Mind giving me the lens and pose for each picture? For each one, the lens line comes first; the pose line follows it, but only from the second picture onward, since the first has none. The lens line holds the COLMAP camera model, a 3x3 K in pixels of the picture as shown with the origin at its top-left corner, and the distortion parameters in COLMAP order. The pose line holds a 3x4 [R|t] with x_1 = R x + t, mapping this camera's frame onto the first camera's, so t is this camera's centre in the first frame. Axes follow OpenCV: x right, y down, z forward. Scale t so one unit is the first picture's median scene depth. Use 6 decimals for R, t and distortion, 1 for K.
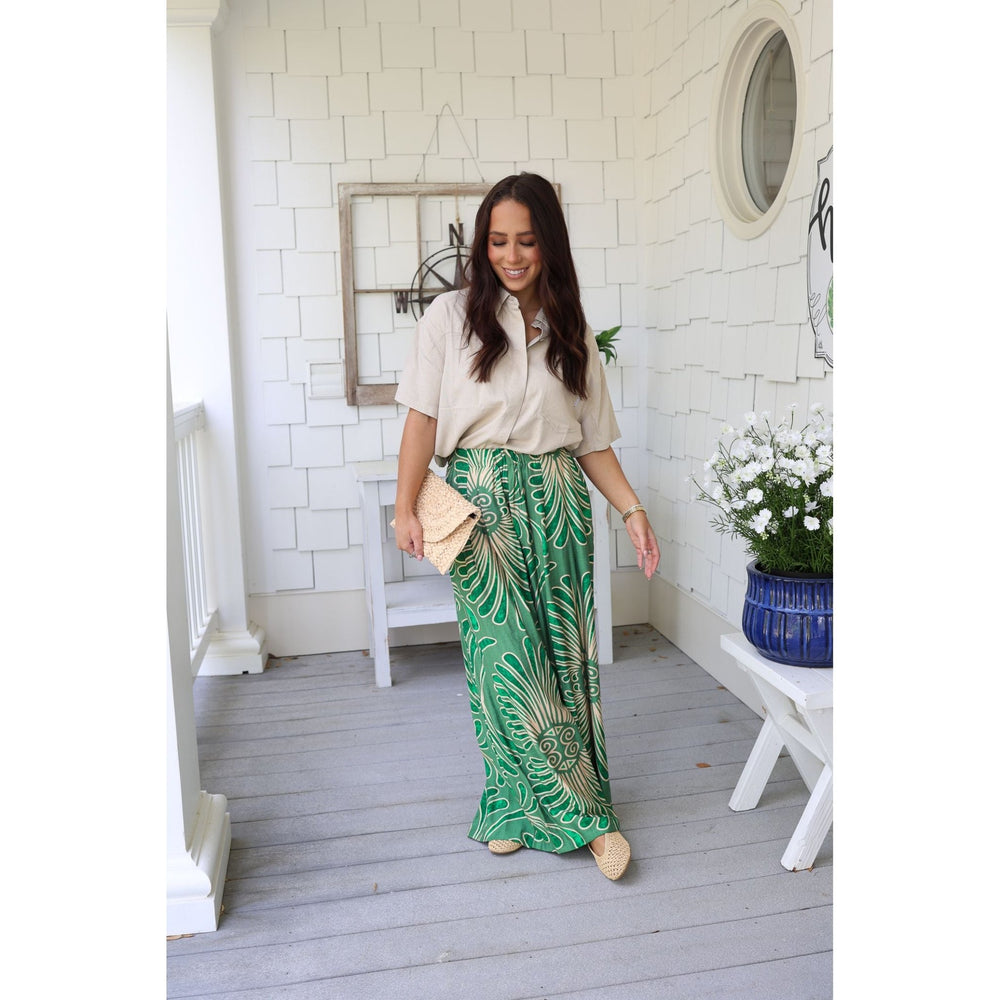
lens RADIAL K [[1034.7, 0, 504.0], [0, 1034.7, 505.6], [0, 0, 1]] dist [-0.038611, 0.000000]
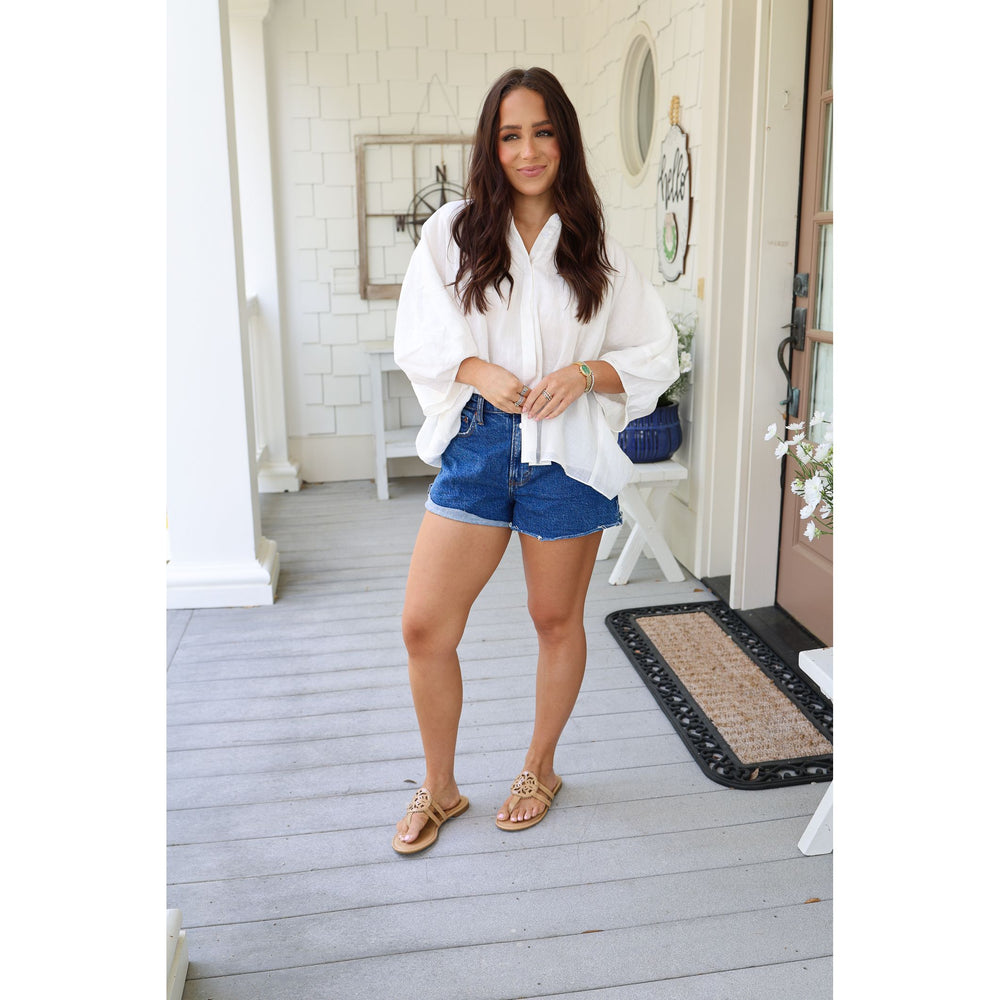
lens RADIAL K [[1034.7, 0, 495.4], [0, 1034.7, 504.4], [0, 0, 1]] dist [-0.038611, 0.000000]
pose [[0.999036, 0.023721, -0.036930, 0.086666], [-0.020120, 0.995274, 0.095002, 0.040999], [0.039009, -0.094167, 0.994792, -0.392565]]
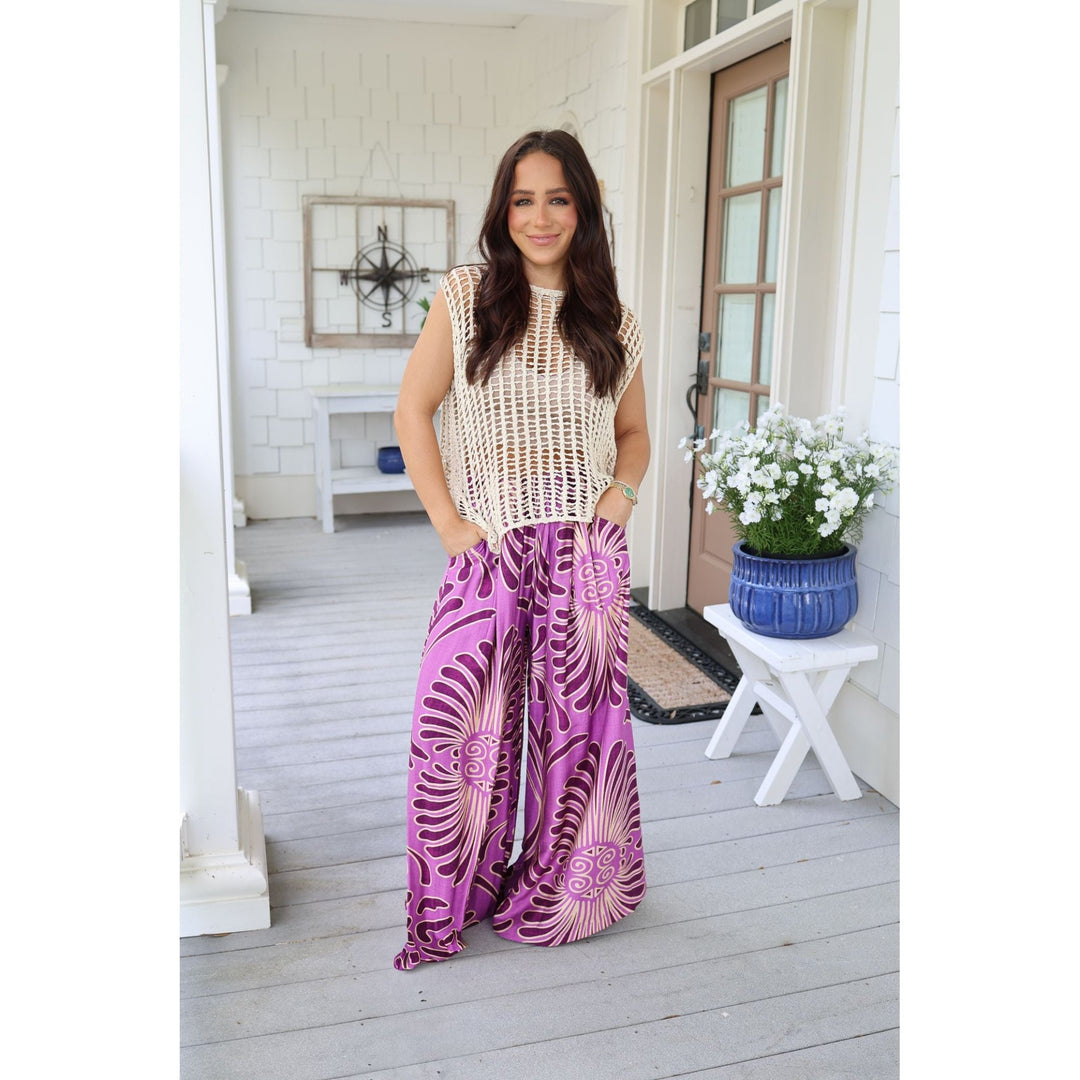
lens RADIAL K [[1117.5, 0, 545.4], [0, 1117.5, 544.6], [0, 0, 1]] dist [-0.038611, 0.000000]
pose [[0.994418, 0.021269, 0.103345, 0.030399], [-0.028020, 0.997536, 0.064320, 0.072949], [-0.101722, -0.066857, 0.992564, -0.638074]]
